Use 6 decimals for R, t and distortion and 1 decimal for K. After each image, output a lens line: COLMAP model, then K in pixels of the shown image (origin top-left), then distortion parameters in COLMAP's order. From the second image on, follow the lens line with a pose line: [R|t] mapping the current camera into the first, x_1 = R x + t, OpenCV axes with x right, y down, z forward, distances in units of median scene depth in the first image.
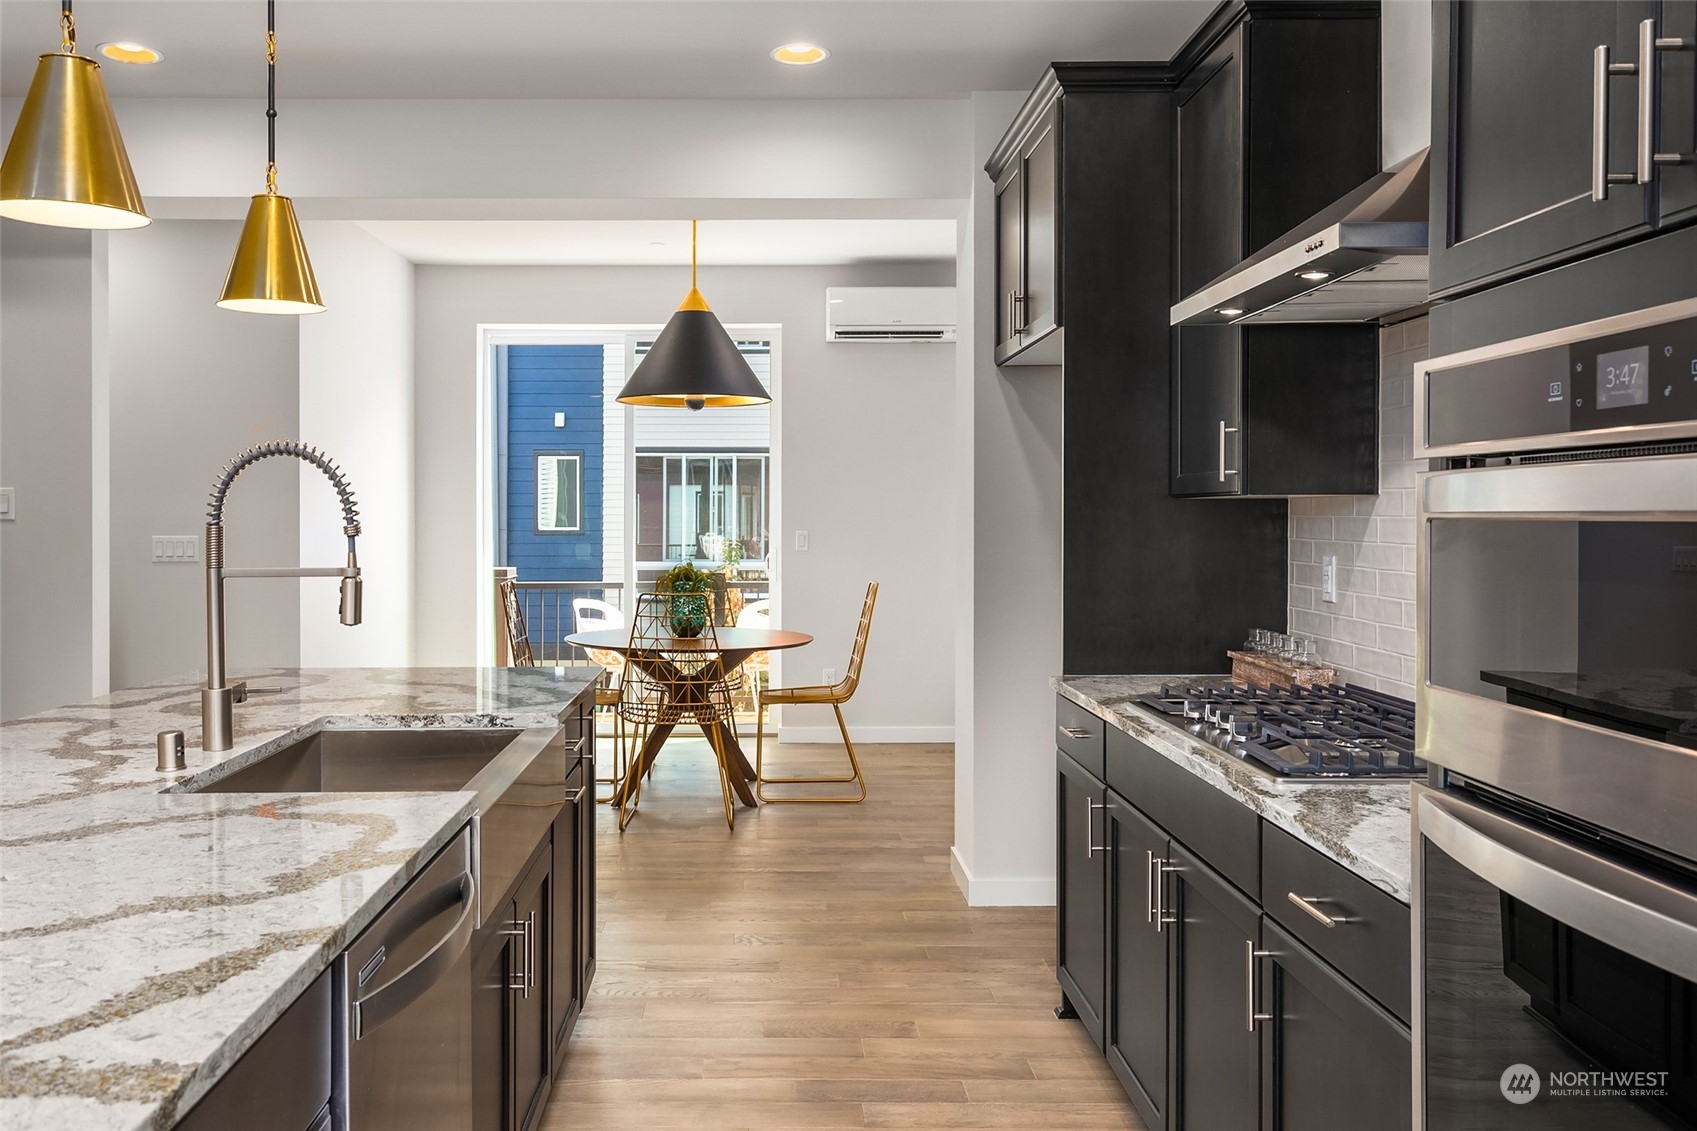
lens RADIAL K [[1460.6, 0, 785.4], [0, 1460.6, 563.5], [0, 0, 1]] dist [-0.004570, -0.003079]
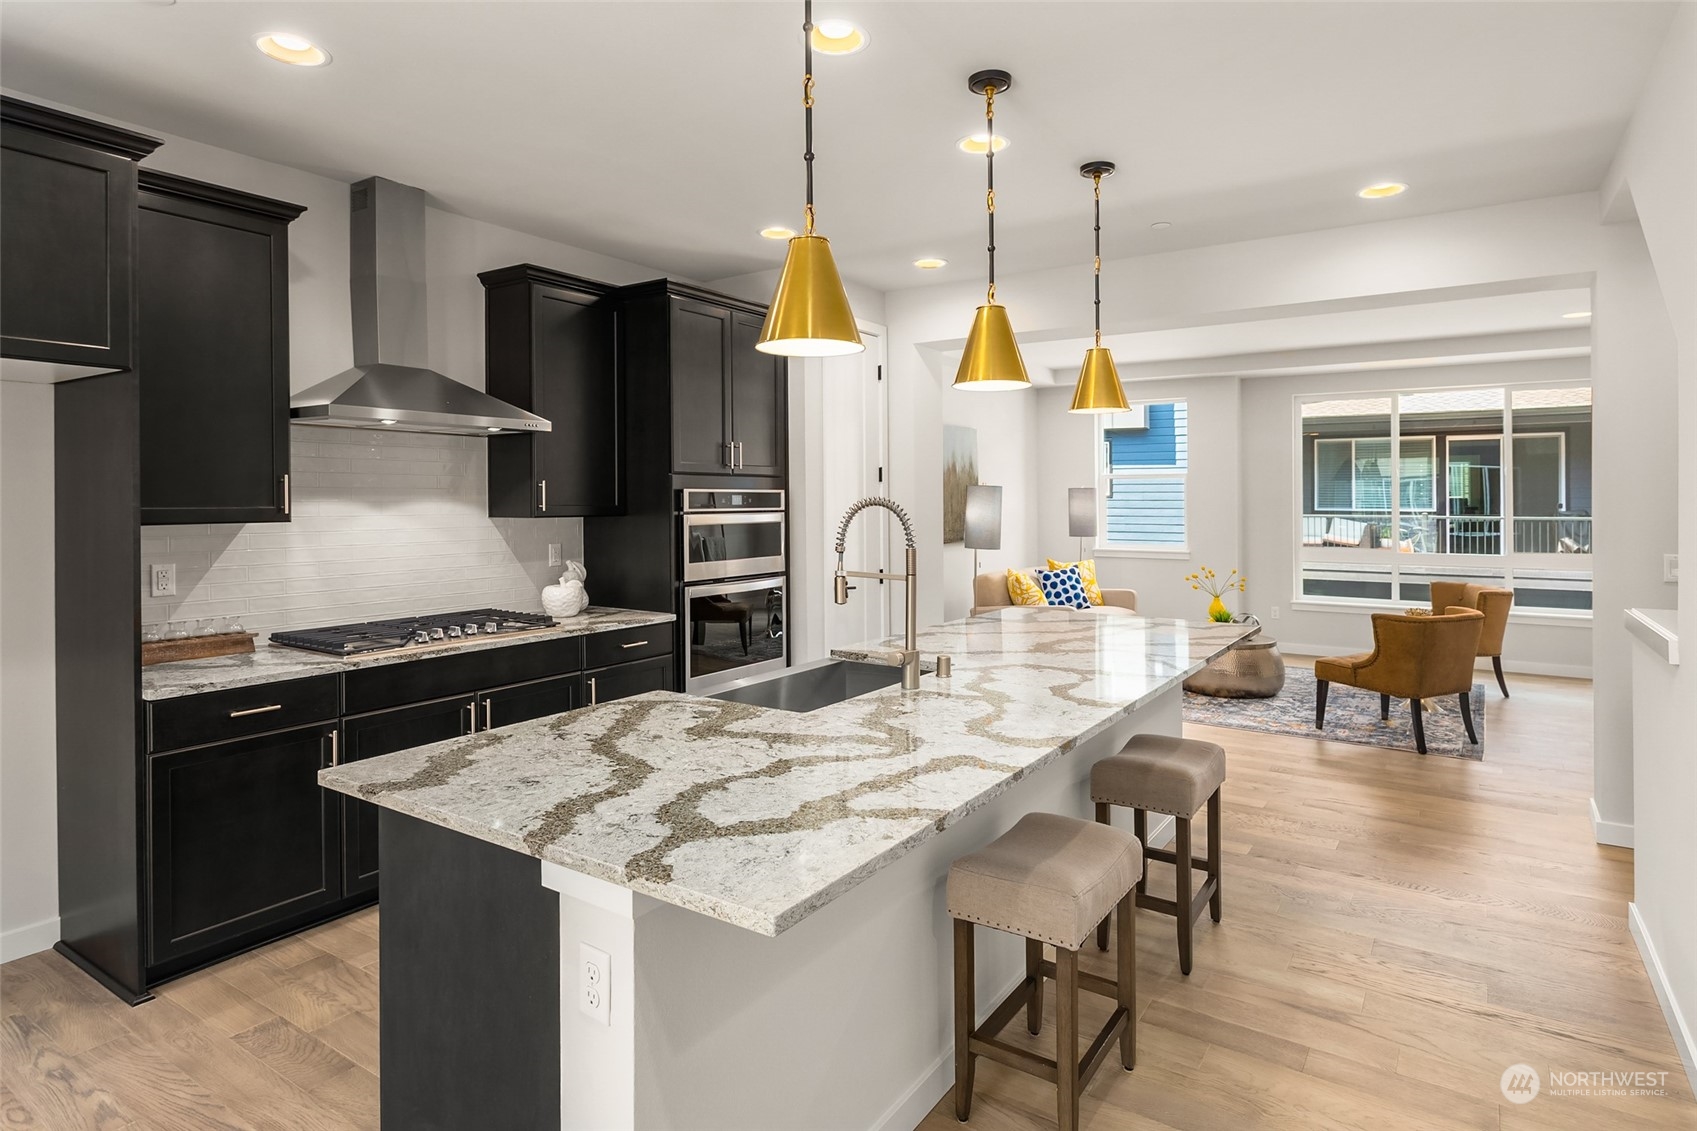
lens RADIAL K [[941.6, 0, 858.5], [0, 941.6, 499.3], [0, 0, 1]] dist [0.001794, 0.001008]
pose [[-0.830491, -0.001330, 0.557031, -0.743151], [0.018618, 0.999372, 0.030143, -0.088923], [-0.556721, 0.035404, -0.829945, 1.469051]]
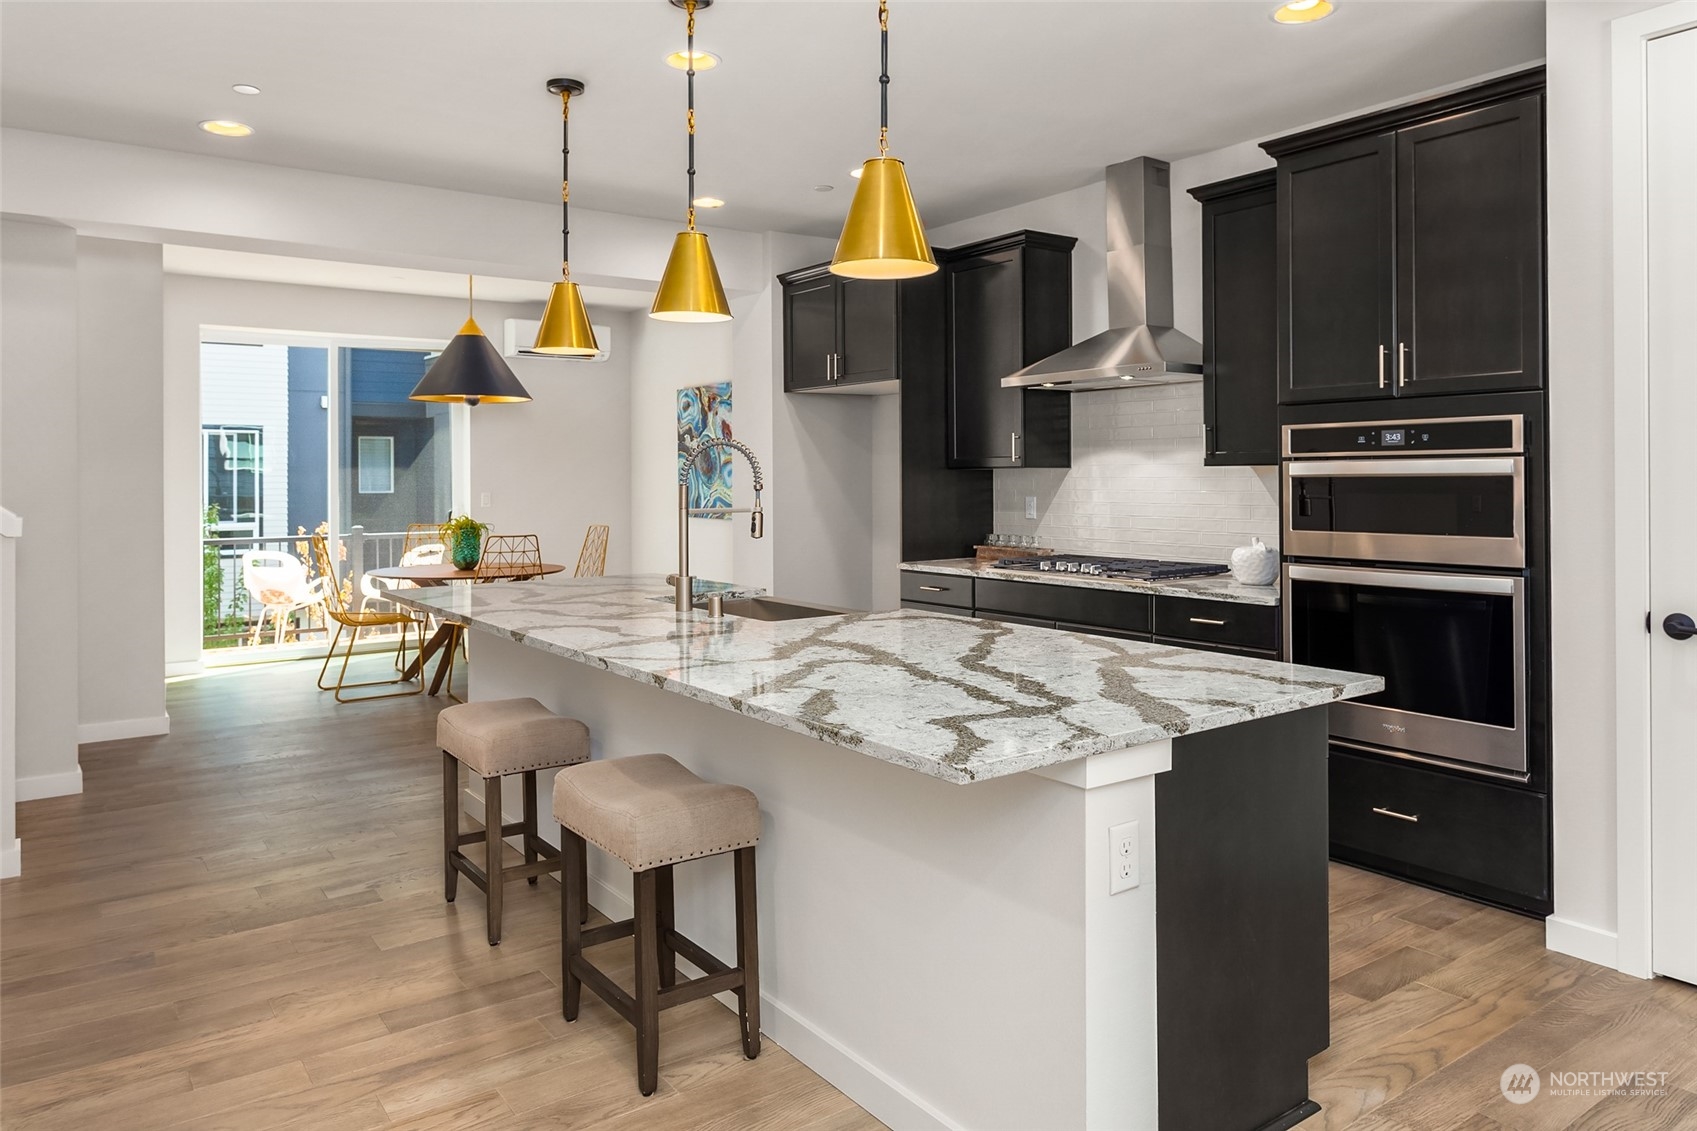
lens RADIAL K [[1159.5, 0, 858.9], [0, 1159.5, 480.8], [0, 0, 1]] dist [0.003365, -0.000252]
pose [[0.813140, -0.006323, 0.582034, -0.833327], [0.025750, 0.999353, -0.025118, 0.007550], [-0.581499, 0.035412, 0.812776, -0.221528]]
